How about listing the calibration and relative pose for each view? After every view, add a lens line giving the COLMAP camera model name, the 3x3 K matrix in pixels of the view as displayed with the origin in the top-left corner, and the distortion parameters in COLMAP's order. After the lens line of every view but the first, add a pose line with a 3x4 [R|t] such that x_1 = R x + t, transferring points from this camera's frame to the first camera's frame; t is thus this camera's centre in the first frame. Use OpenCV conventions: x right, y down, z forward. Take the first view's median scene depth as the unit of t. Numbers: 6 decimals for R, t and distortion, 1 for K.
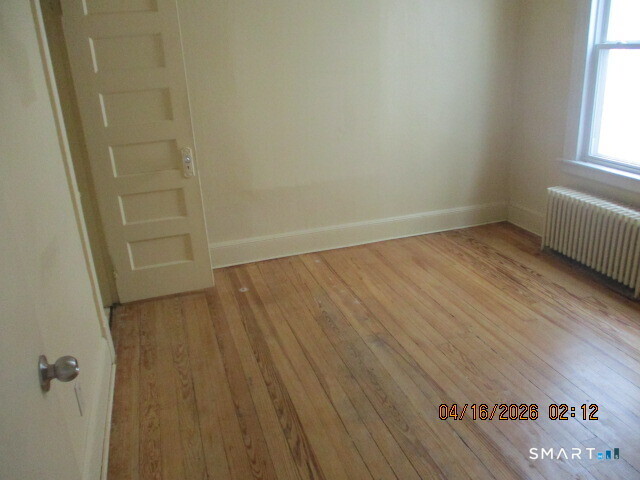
lens RADIAL K [[544.0, 0, 321.2], [0, 544.0, 240.1], [0, 0, 1]] dist [-0.000268, -0.040977]
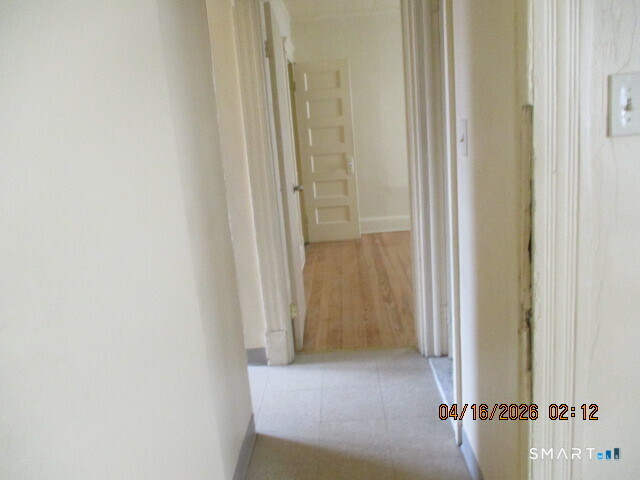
lens RADIAL K [[544.0, 0, 320.1], [0, 544.0, 240.2], [0, 0, 1]] dist [-0.000268, -0.040977]
pose [[0.942574, 0.048803, -0.330414, 0.280849], [-0.087584, 0.990765, -0.103512, 0.308457], [0.322311, 0.126506, 0.938143, -0.736558]]
